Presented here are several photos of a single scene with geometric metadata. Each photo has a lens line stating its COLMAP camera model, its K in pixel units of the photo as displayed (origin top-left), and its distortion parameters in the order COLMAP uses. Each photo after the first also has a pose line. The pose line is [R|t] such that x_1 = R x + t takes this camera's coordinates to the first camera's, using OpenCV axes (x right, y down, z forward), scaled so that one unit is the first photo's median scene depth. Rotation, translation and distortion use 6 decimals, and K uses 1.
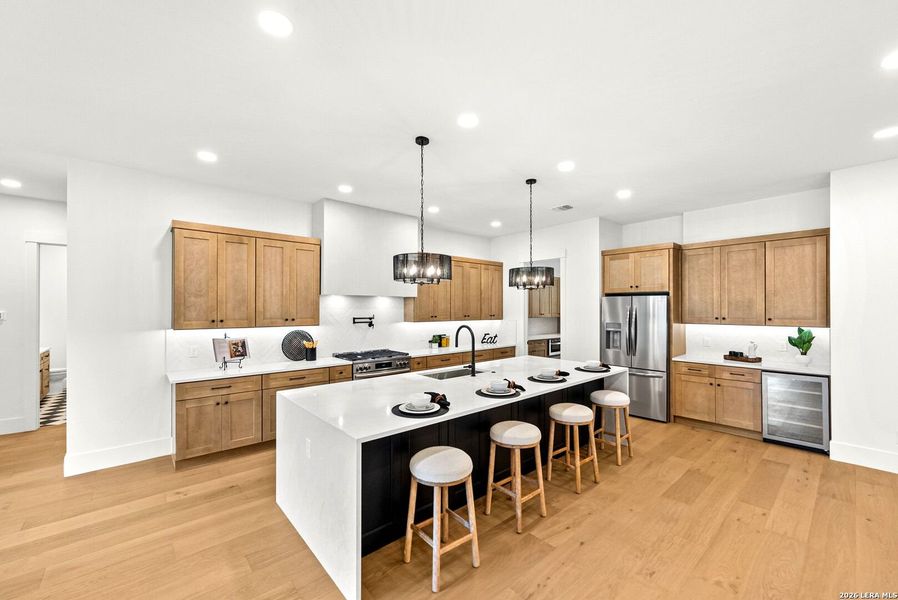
lens RADIAL K [[361.1, 0, 452.2], [0, 361.1, 304.1], [0, 0, 1]] dist [0.000256, 0.000366]
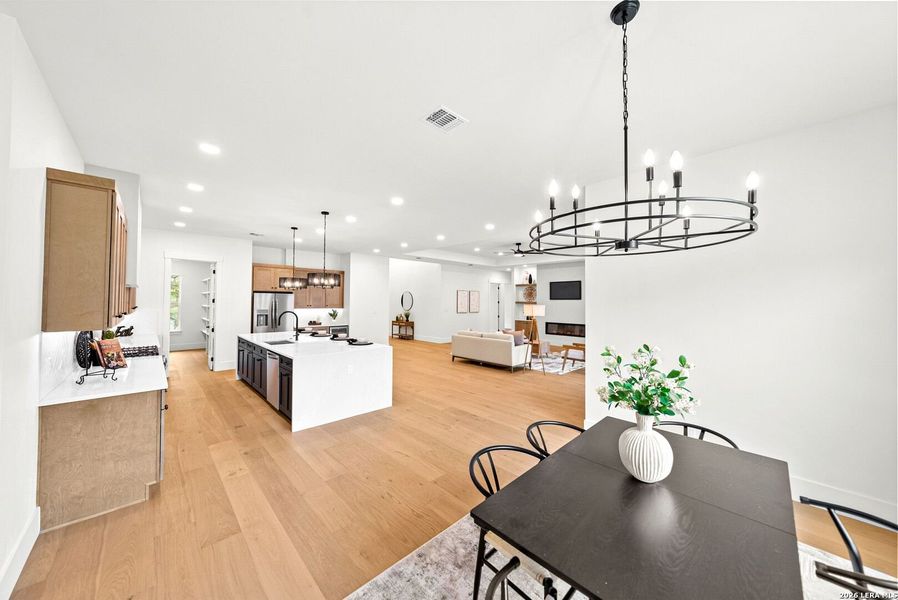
lens RADIAL K [[311.7, 0, 450.6], [0, 311.7, 297.0], [0, 0, 1]] dist [-0.002697, -0.000076]
pose [[-0.049475, 0.014636, 0.998668, -1.275512], [-0.017423, 0.999728, -0.015515, 0.002927], [-0.998623, -0.018167, -0.049207, 0.305705]]
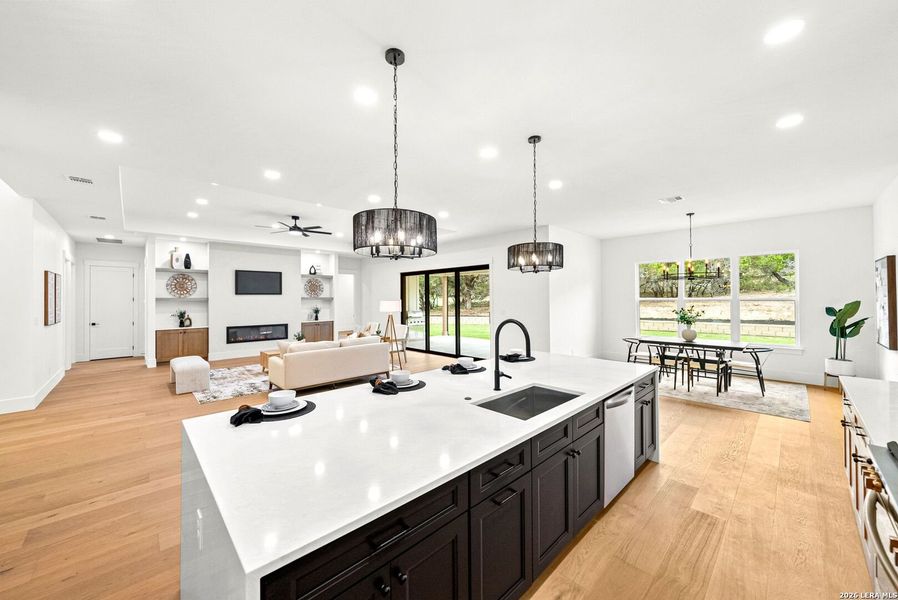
lens RADIAL K [[330.0, 0, 448.9], [0, 330.0, 298.1], [0, 0, 1]] dist [0.002429, 0.000070]
pose [[-0.999422, 0.006396, -0.033395, 0.136951], [0.006801, 0.999905, -0.012014, 0.023347], [0.033315, -0.012234, -0.999370, 1.420077]]
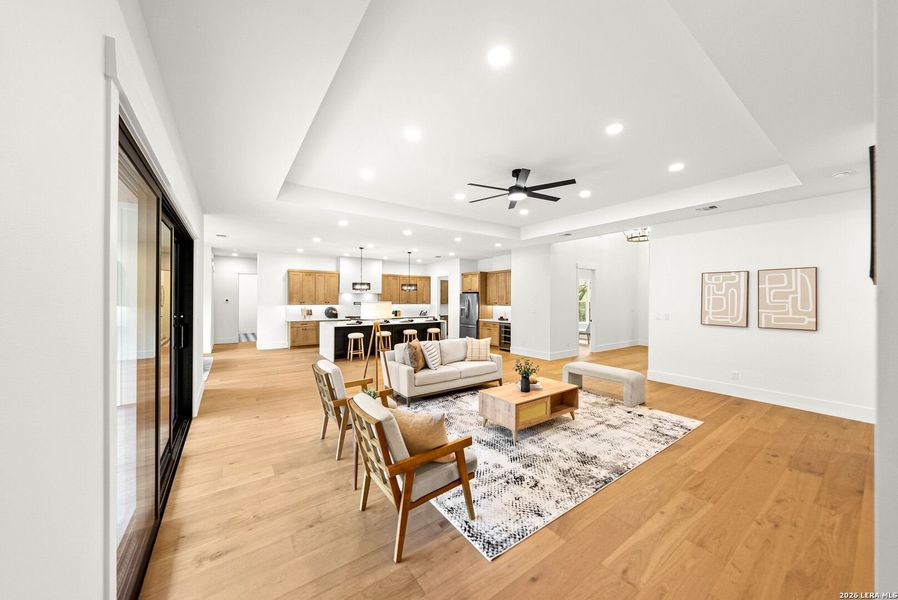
lens RADIAL K [[311.7, 0, 448.4], [0, 311.7, 296.8], [0, 0, 1]] dist [-0.002697, -0.000076]
pose [[0.993349, 0.003827, -0.115078, 0.757102], [-0.003326, 0.999984, 0.004539, -0.012112], [0.115093, -0.004126, 0.993346, -1.275230]]
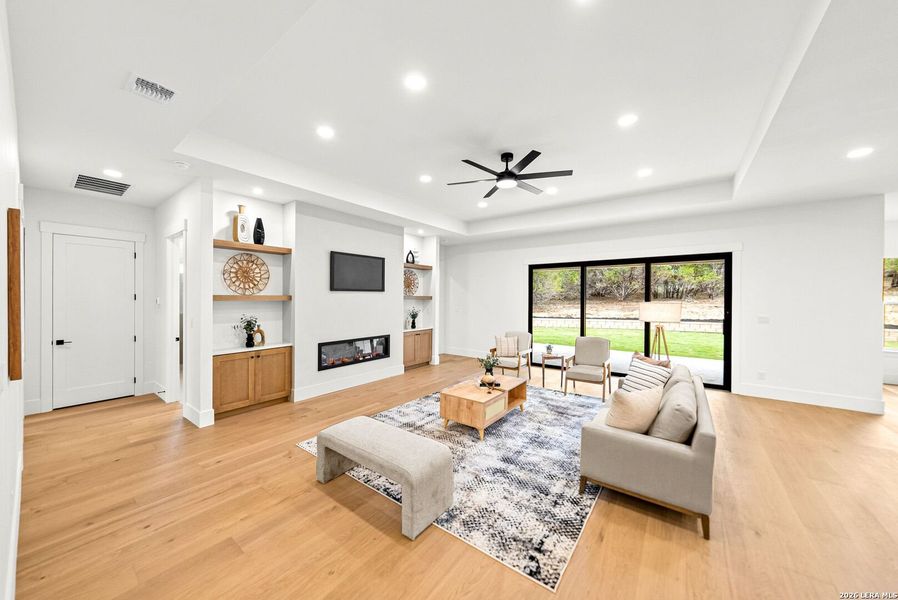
lens RADIAL K [[311.7, 0, 454.9], [0, 311.7, 299.8], [0, 0, 1]] dist [-0.002697, -0.000076]
pose [[-0.978580, -0.001066, -0.205863, 1.183610], [-0.000600, 0.999997, -0.002325, 0.005625], [0.205865, -0.002152, -0.978578, 0.586599]]
